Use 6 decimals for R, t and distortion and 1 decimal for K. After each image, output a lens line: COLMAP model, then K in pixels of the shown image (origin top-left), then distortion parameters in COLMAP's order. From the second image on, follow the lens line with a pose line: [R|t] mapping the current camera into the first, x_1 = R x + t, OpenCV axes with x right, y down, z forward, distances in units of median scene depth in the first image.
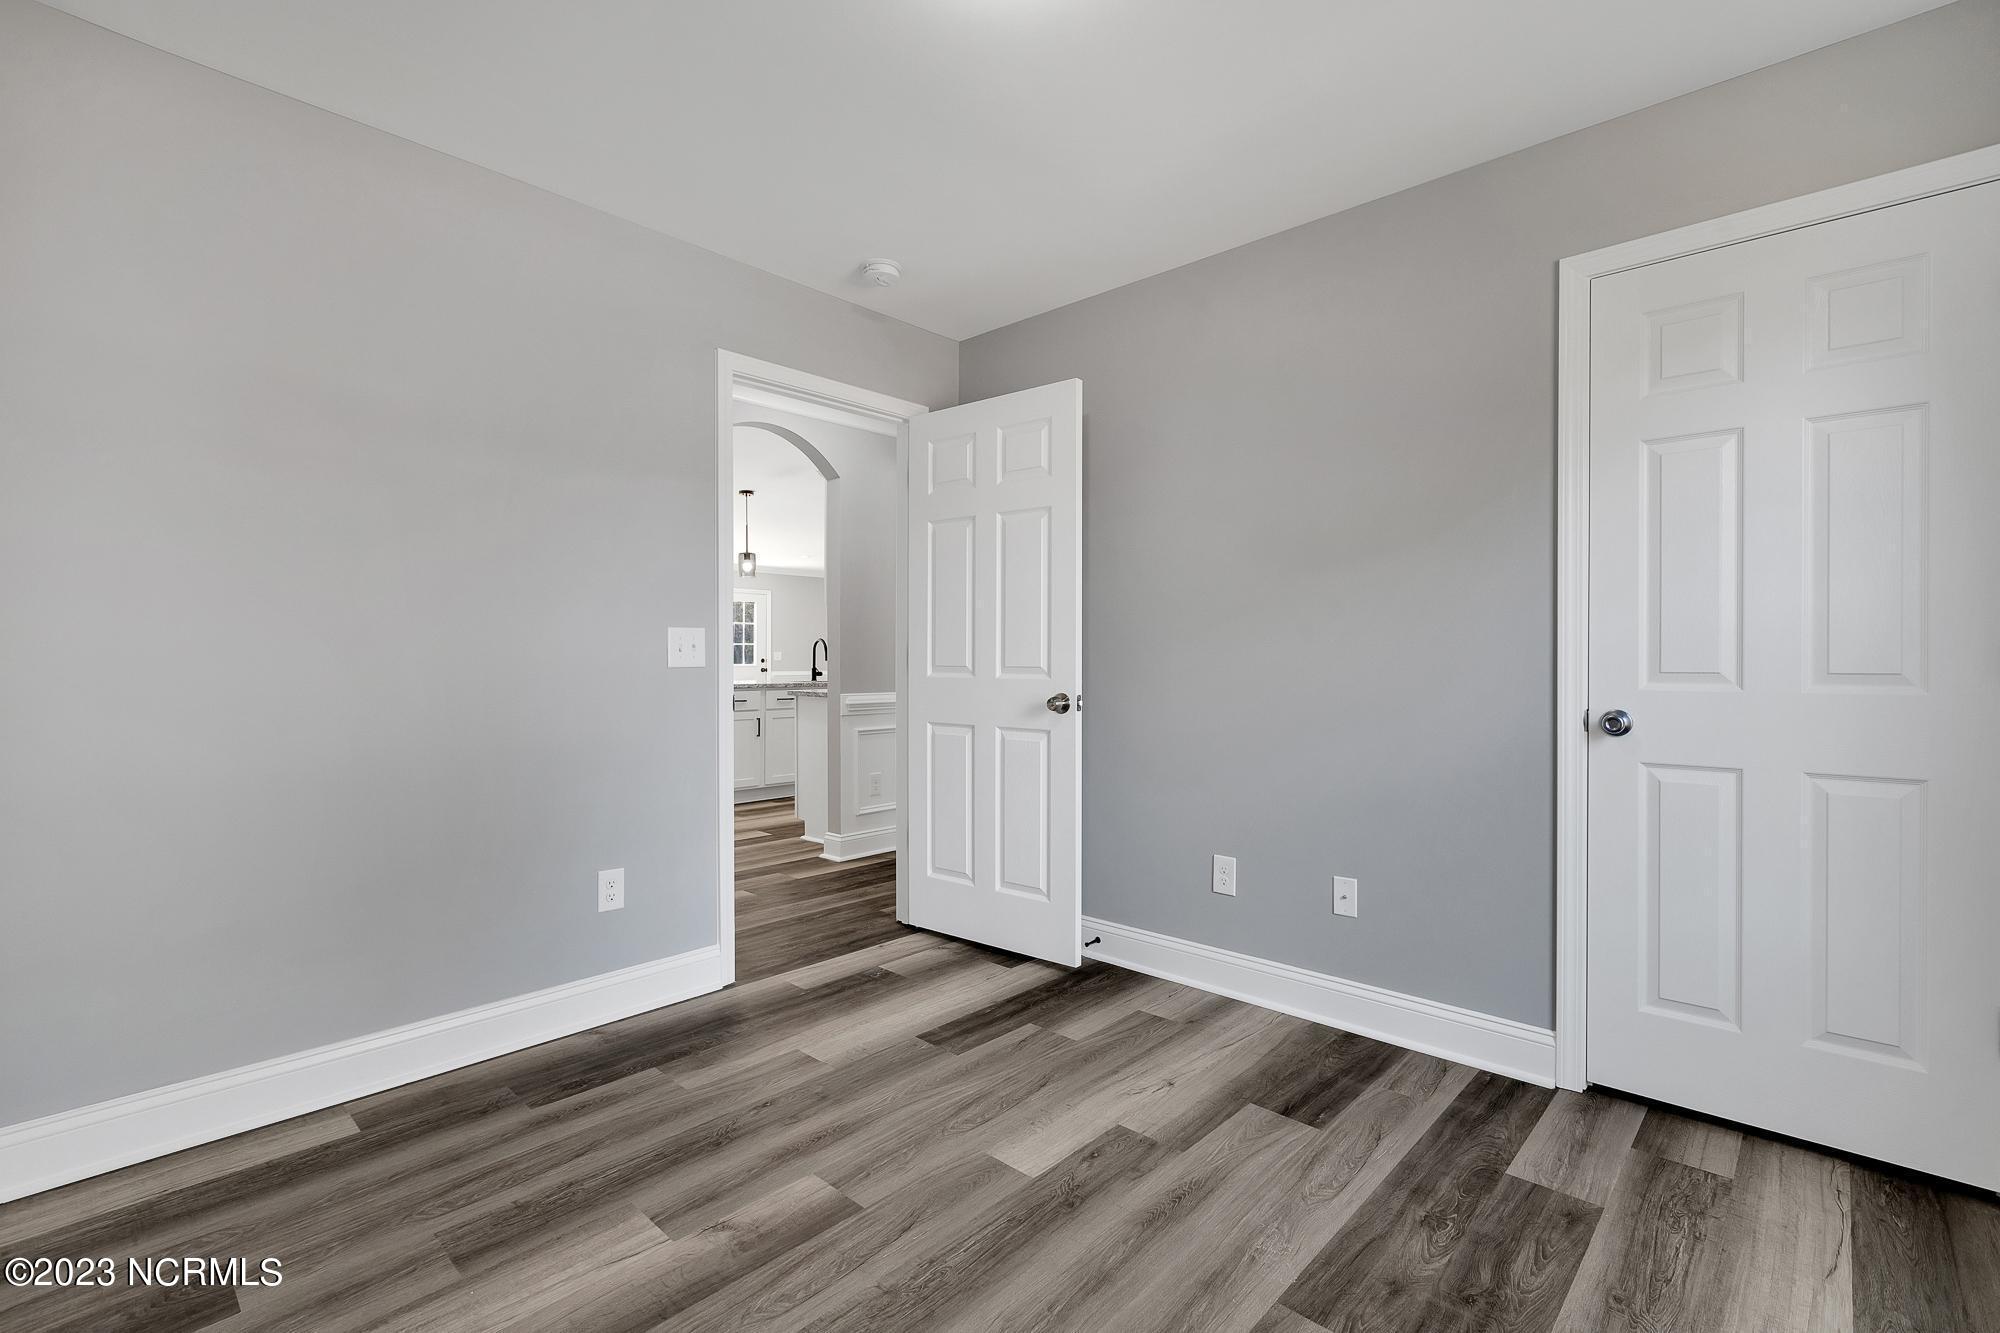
lens RADIAL K [[896.1, 0, 1001.7], [0, 896.1, 660.8], [0, 0, 1]] dist [-0.000335, -0.000003]
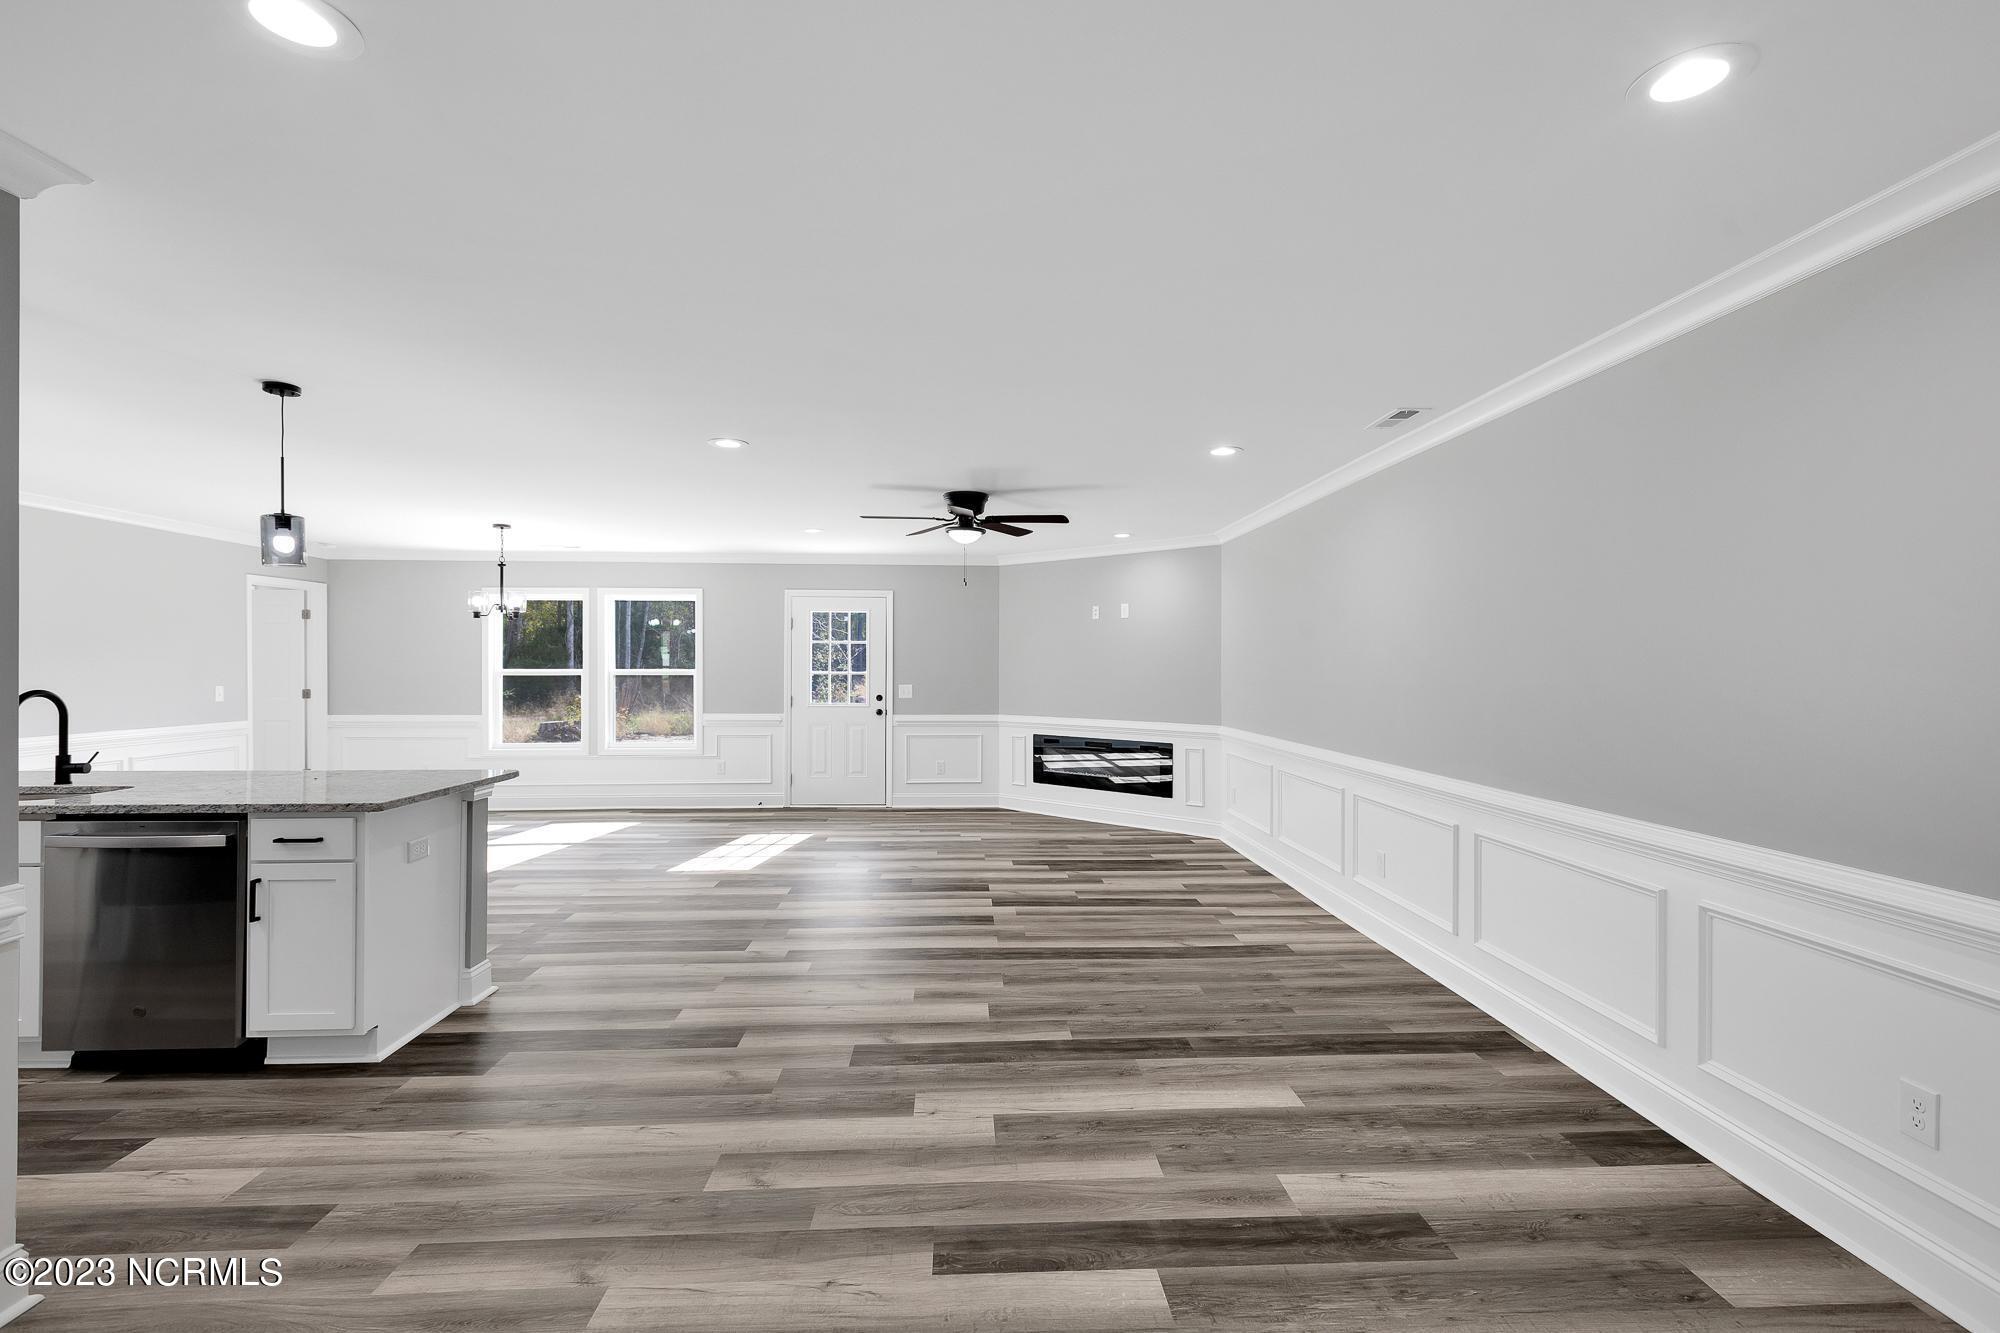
lens RADIAL K [[898.4, 0, 1007.6], [0, 898.4, 677.5], [0, 0, 1]] dist [0.001655, -0.000349]
pose [[0.722091, 0.011258, -0.691706, 0.263430], [-0.007302, 0.999936, 0.008652, -0.021796], [0.691759, -0.001197, 0.722127, 0.590786]]
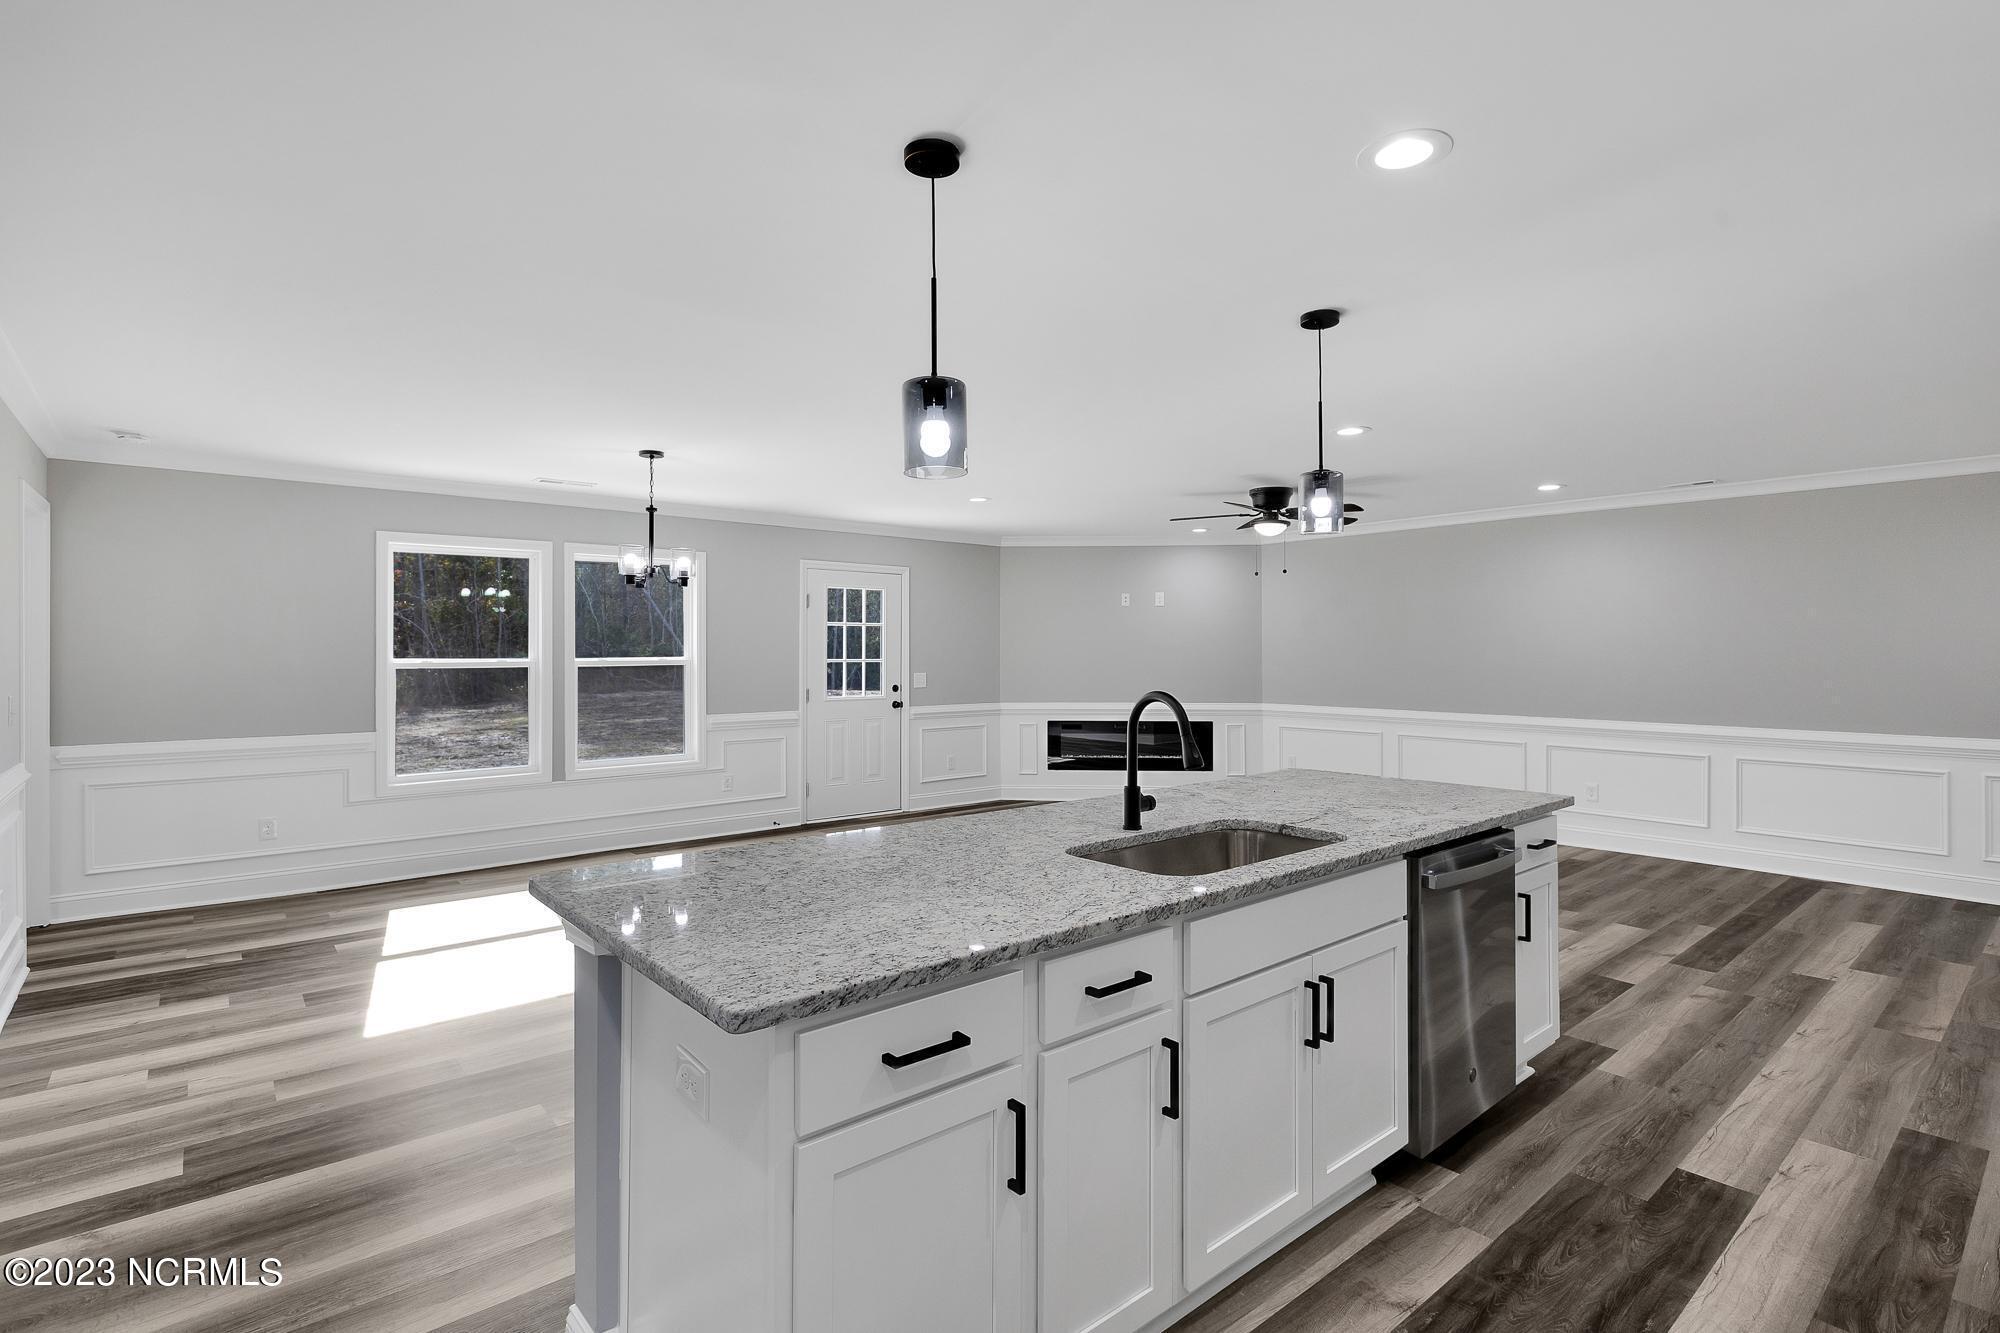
lens RADIAL K [[965.5, 0, 995.1], [0, 965.5, 642.2], [0, 0, 1]] dist [-0.000444, -0.001436]
pose [[0.994016, -0.001398, -0.109223, -0.135070], [-0.000272, 0.999883, -0.015275, -0.020670], [0.109232, 0.015213, 0.993900, 0.387645]]
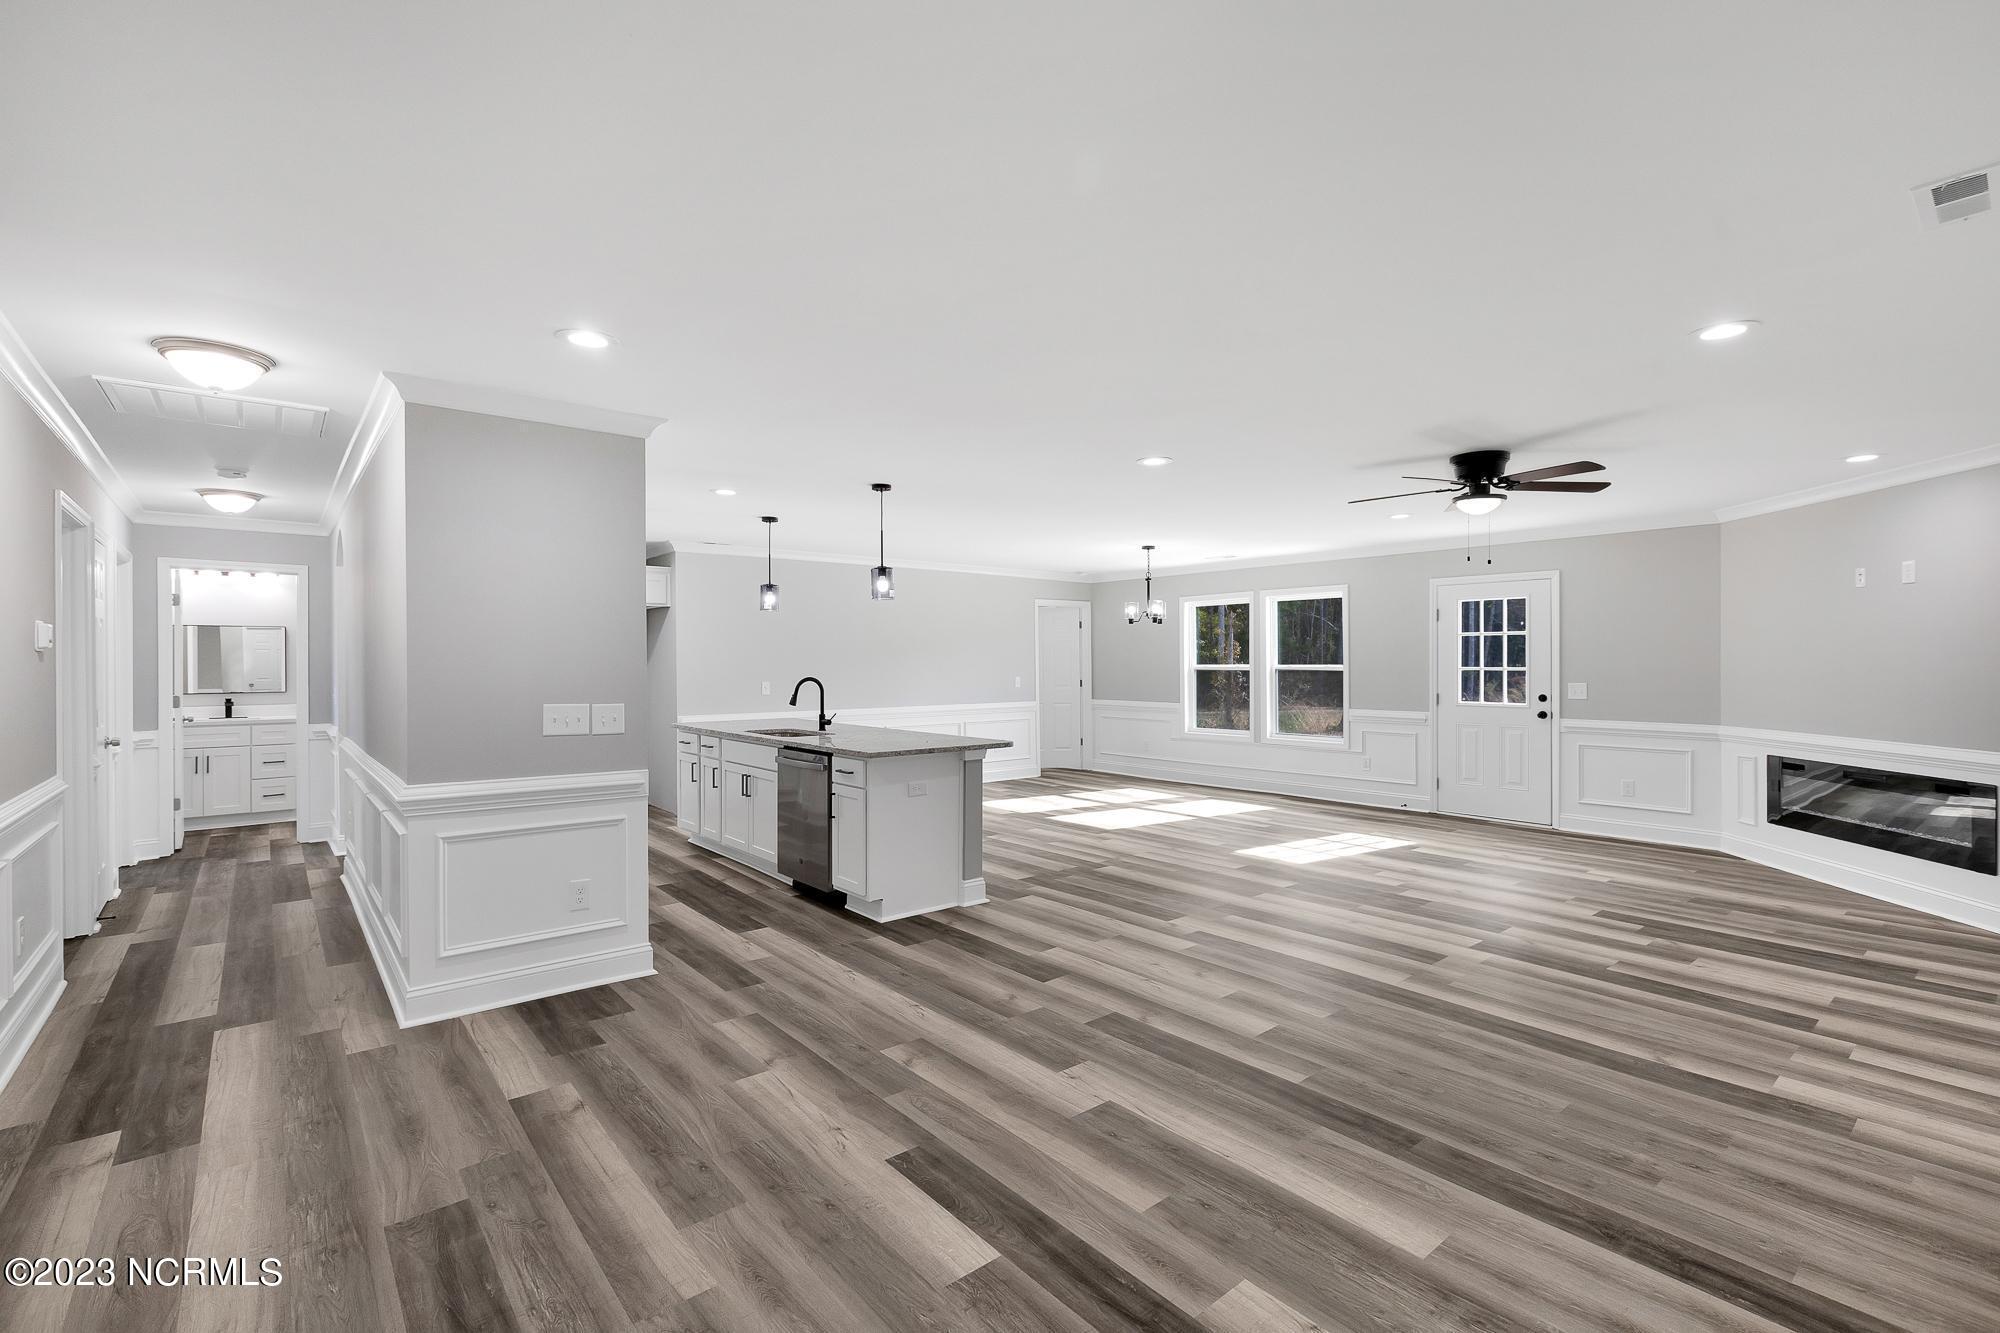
lens RADIAL K [[898.4, 0, 1004.0], [0, 898.4, 664.8], [0, 0, 1]] dist [0.001655, -0.000349]
pose [[-0.125484, 0.002320, -0.992093, 0.332365], [-0.002462, 0.999993, 0.002650, -0.021561], [0.992093, 0.002775, -0.125478, 0.744144]]
